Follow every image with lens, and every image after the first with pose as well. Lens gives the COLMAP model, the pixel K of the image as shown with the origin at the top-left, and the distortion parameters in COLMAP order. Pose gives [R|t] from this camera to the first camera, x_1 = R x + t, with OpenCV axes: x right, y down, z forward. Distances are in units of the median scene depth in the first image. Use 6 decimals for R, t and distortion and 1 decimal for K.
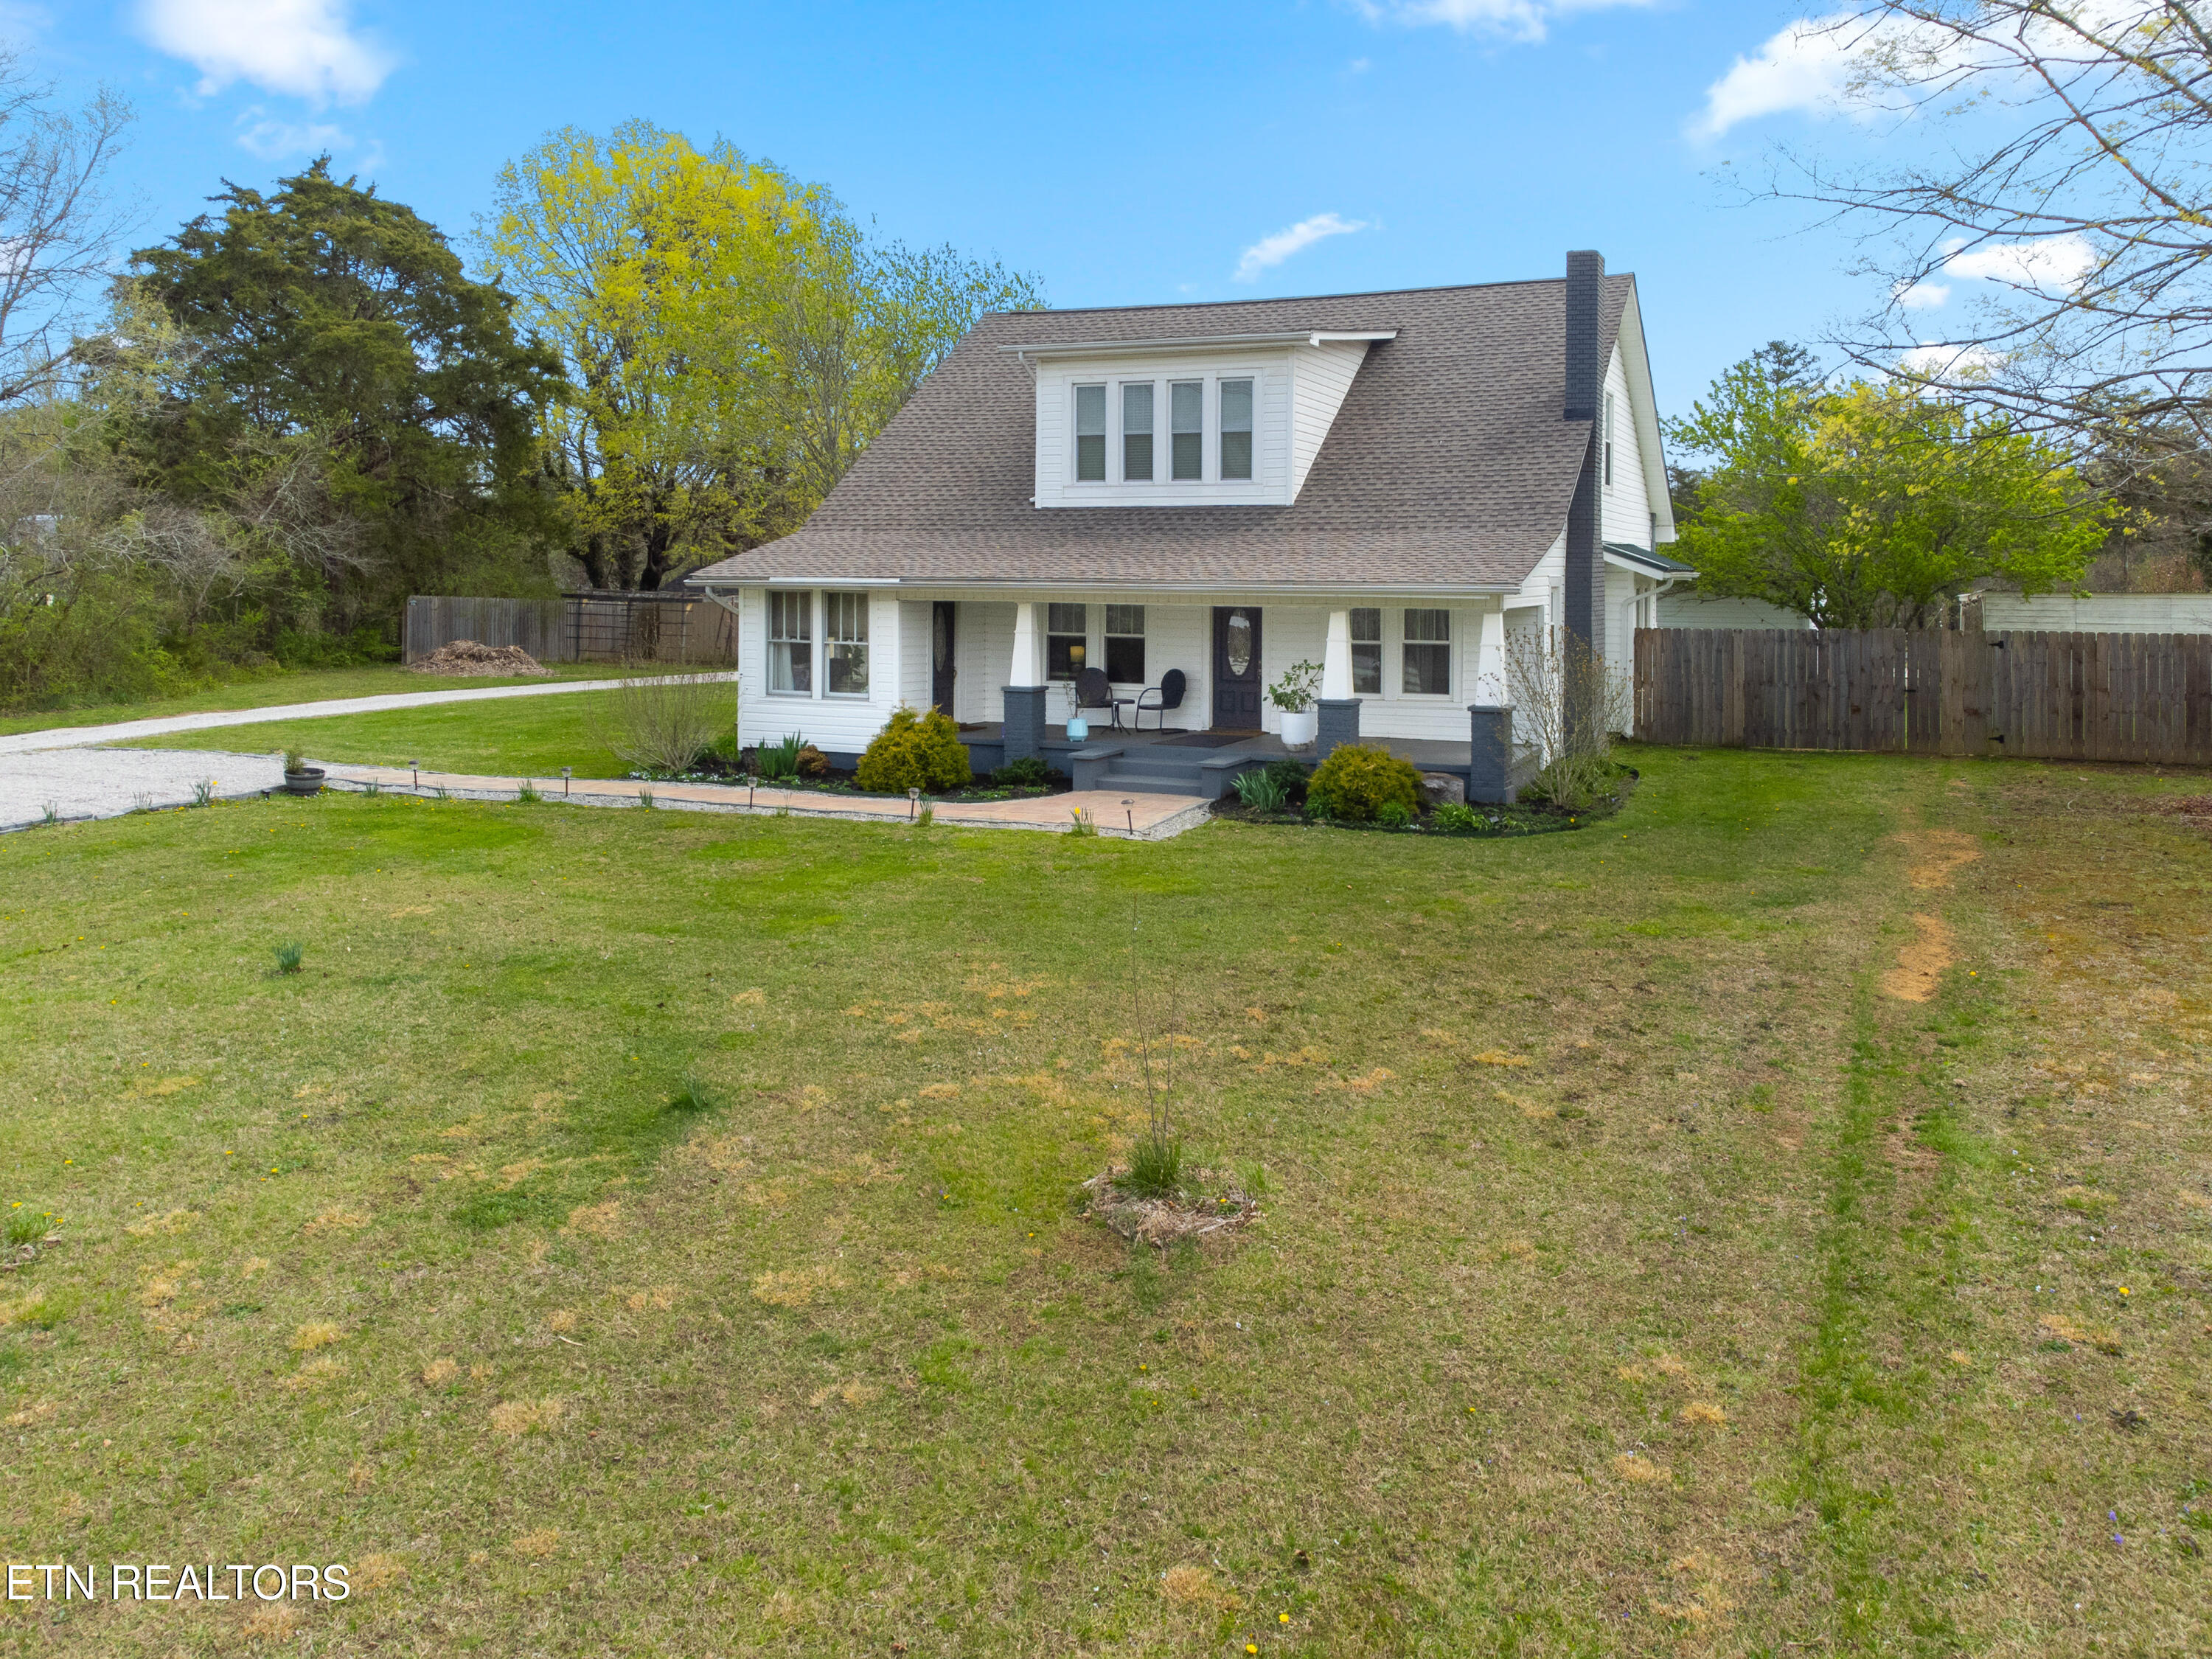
lens RADIAL K [[1683.0, 0, 1165.4], [0, 1683.0, 627.7], [0, 0, 1]] dist [0.002971, -0.000193]
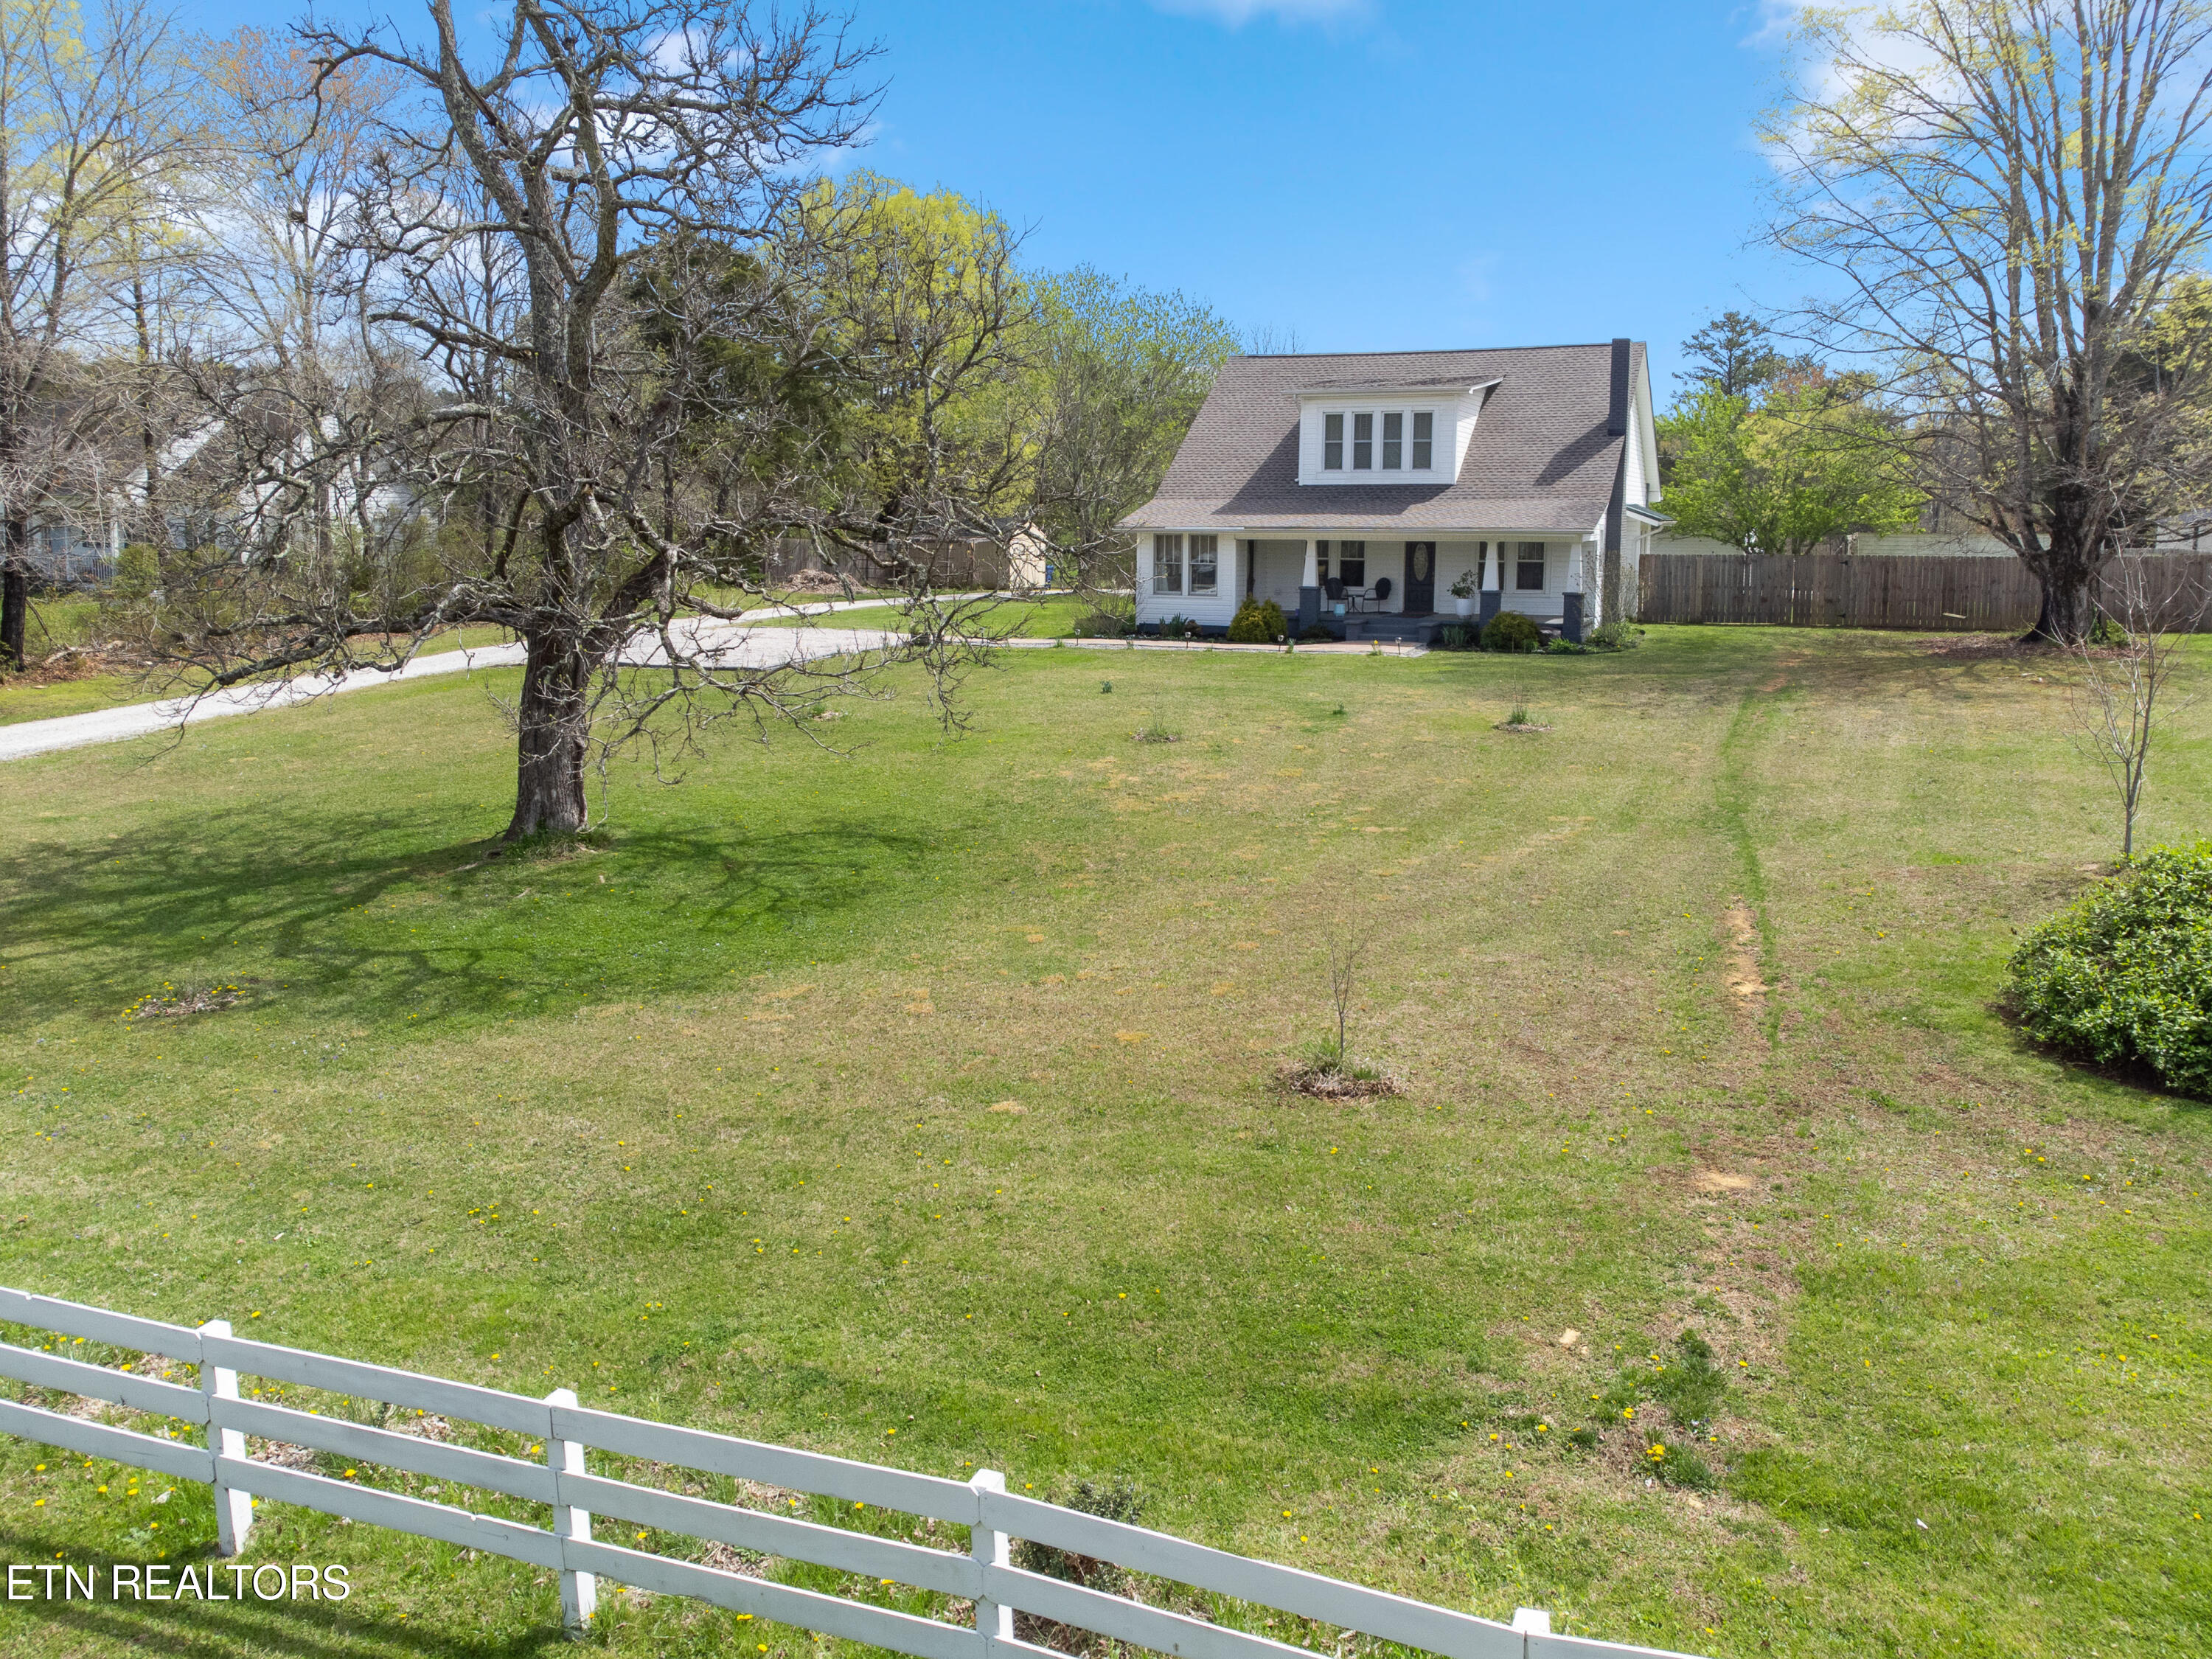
lens RADIAL K [[1697.9, 0, 1124.3], [0, 1697.9, 796.8], [0, 0, 1]] dist [-0.002279, -0.001690]
pose [[0.999906, -0.004579, 0.012957, -0.292203], [0.002845, 0.991405, 0.130799, 0.018662], [-0.013445, -0.130750, 0.991324, -0.801135]]
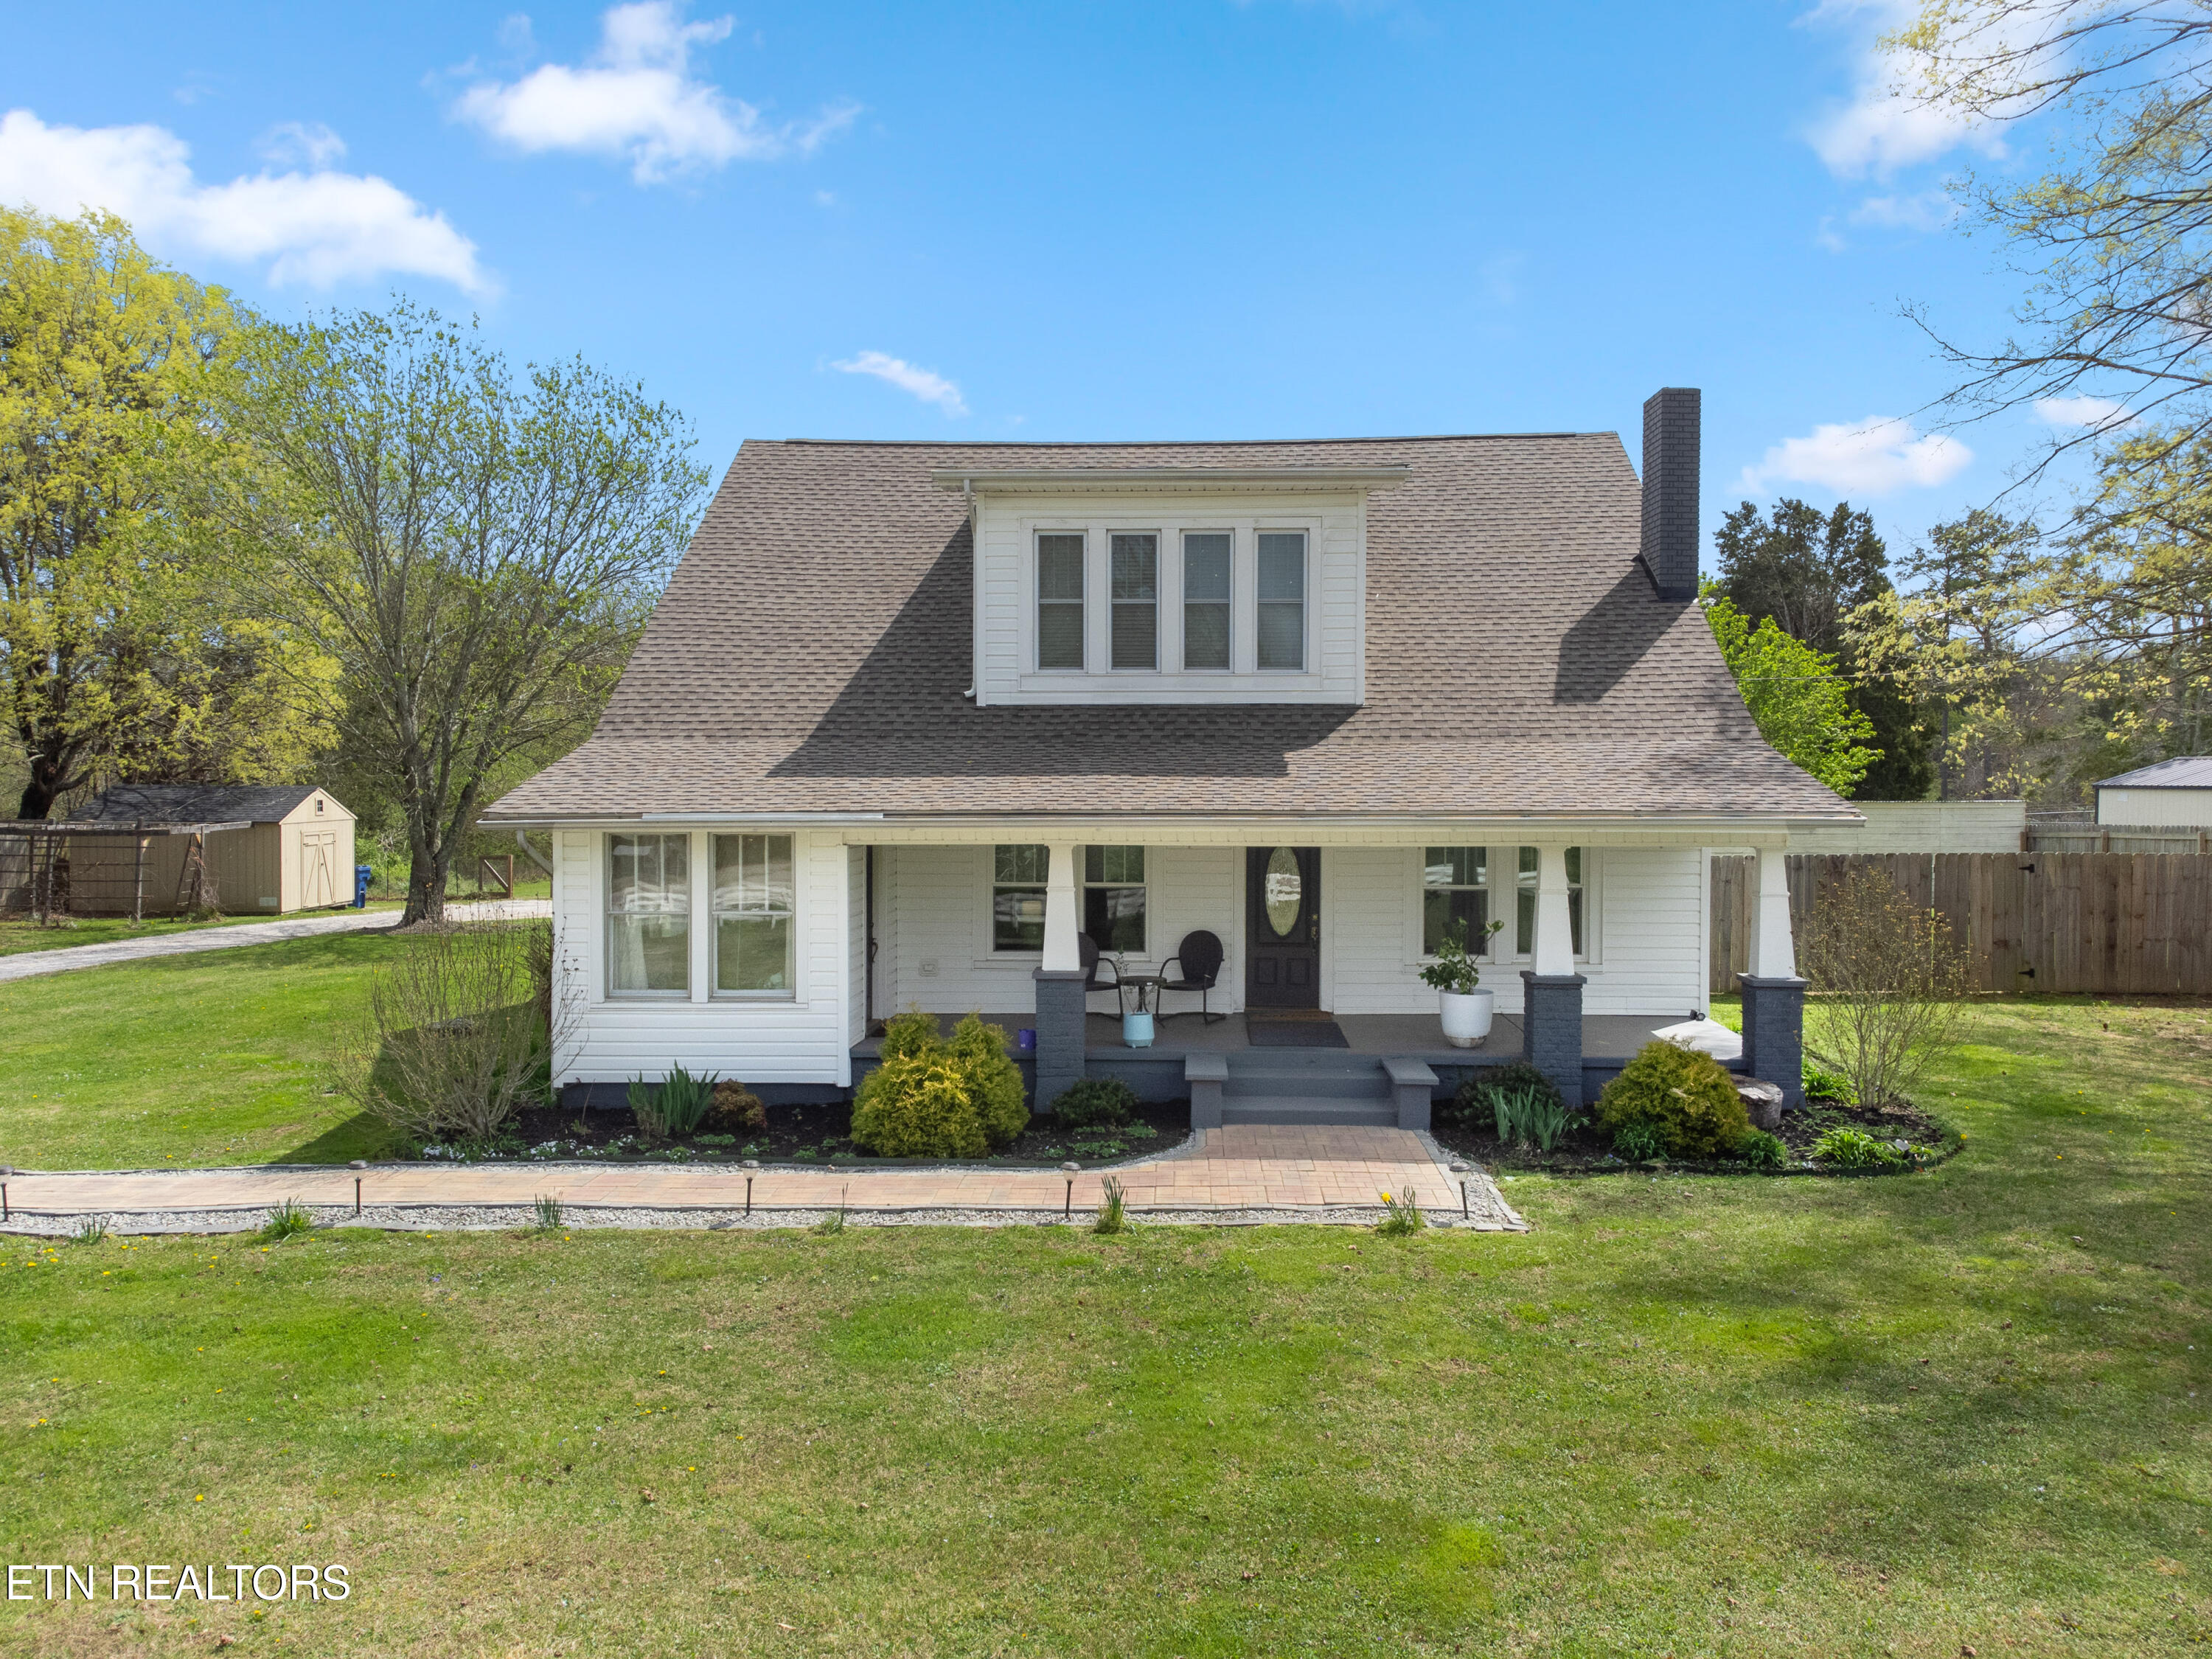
lens RADIAL K [[1697.9, 0, 1124.3], [0, 1697.9, 796.8], [0, 0, 1]] dist [-0.002279, -0.001690]
pose [[0.931397, -0.009913, 0.363869, -0.286812], [0.016372, 0.999758, -0.014672, -0.022889], [-0.363635, 0.019623, 0.931335, 0.337975]]
